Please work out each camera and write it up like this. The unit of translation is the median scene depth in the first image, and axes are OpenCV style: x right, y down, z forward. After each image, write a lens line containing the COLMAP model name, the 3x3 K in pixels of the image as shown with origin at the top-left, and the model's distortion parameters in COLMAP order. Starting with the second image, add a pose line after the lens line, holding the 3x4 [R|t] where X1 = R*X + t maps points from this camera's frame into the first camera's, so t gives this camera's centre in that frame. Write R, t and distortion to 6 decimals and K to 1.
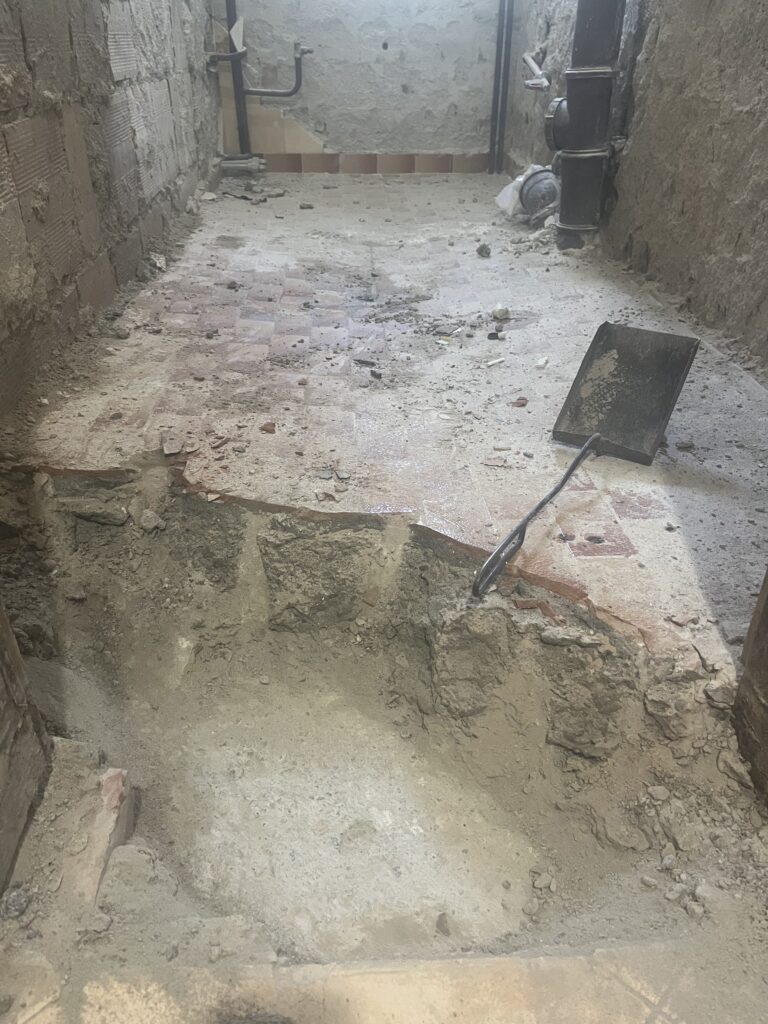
lens RADIAL K [[776.9, 0, 382.0], [0, 776.9, 526.0], [0, 0, 1]] dist [0.066800, -0.085965]
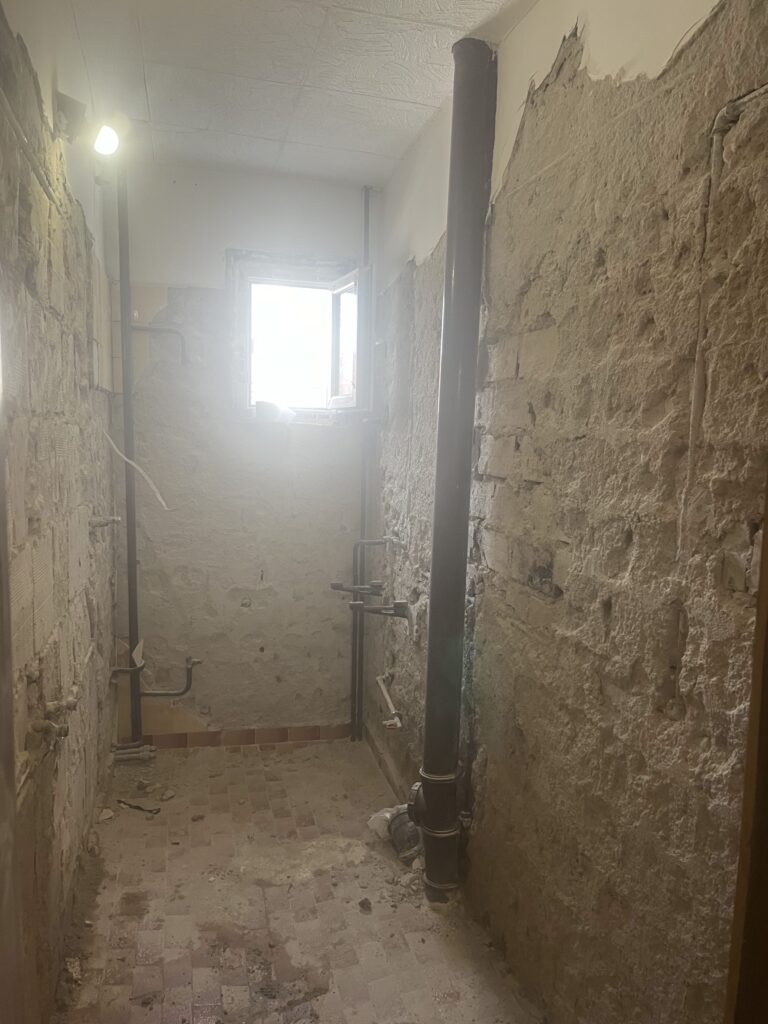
lens RADIAL K [[776.9, 0, 381.4], [0, 776.9, 518.3], [0, 0, 1]] dist [0.066800, -0.085965]
pose [[0.980531, -0.001257, 0.196363, -0.098310], [0.087576, 0.897824, -0.431559, -0.477536], [-0.175756, 0.440353, 0.880454, -0.372043]]
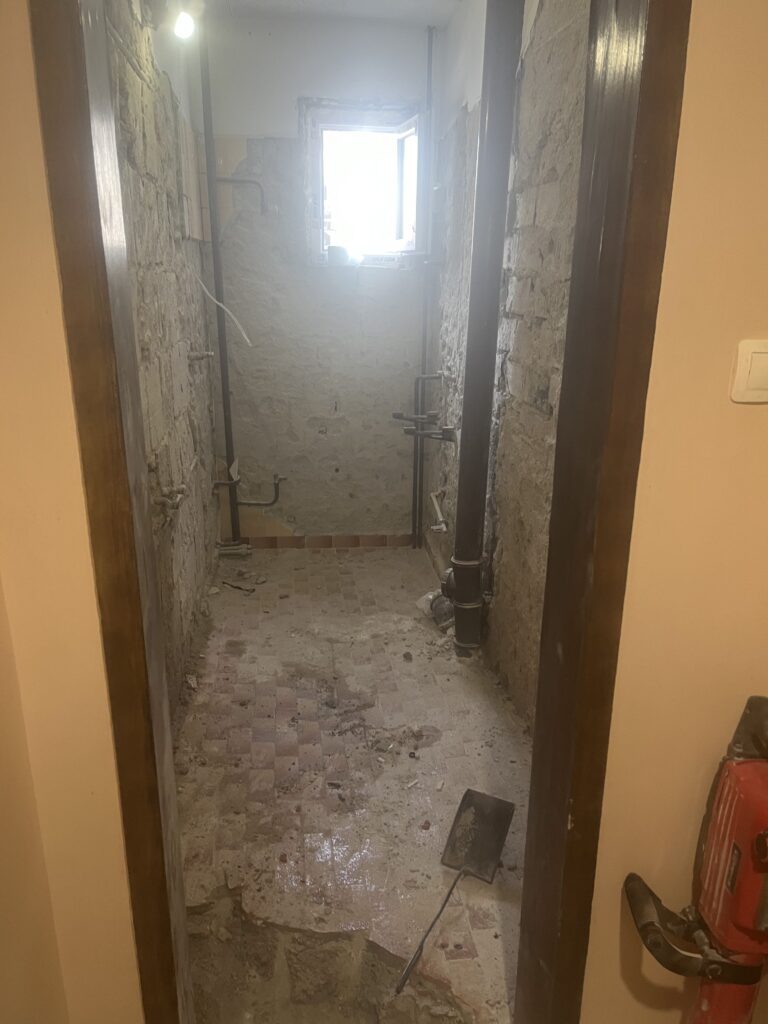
lens RADIAL K [[776.9, 0, 384.6], [0, 776.9, 520.3], [0, 0, 1]] dist [0.066800, -0.085965]
pose [[0.997283, -0.015112, 0.072102, -0.024265], [0.032955, 0.966860, -0.253172, -0.299461], [-0.065887, 0.254860, 0.964731, -0.675516]]
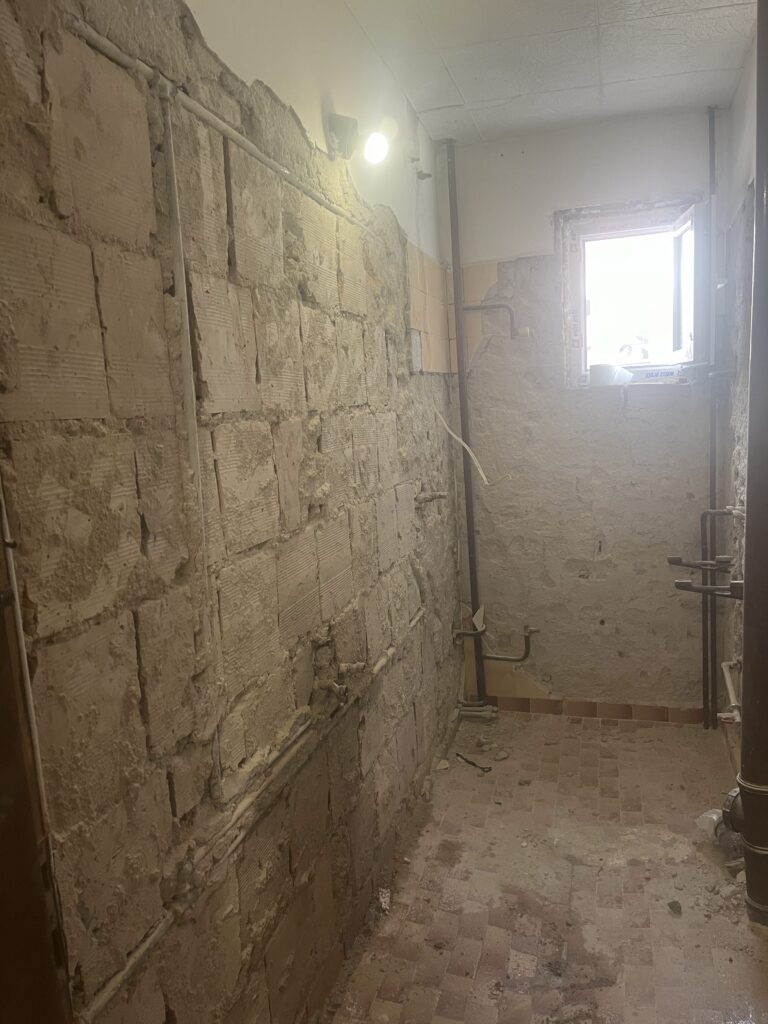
lens RADIAL K [[776.9, 0, 385.9], [0, 776.9, 516.0], [0, 0, 1]] dist [0.066800, -0.085965]
pose [[0.946794, -0.015579, -0.321462, 0.146239], [-0.113248, 0.918821, -0.378077, -0.517626], [0.301256, 0.394366, 0.868171, -0.363579]]
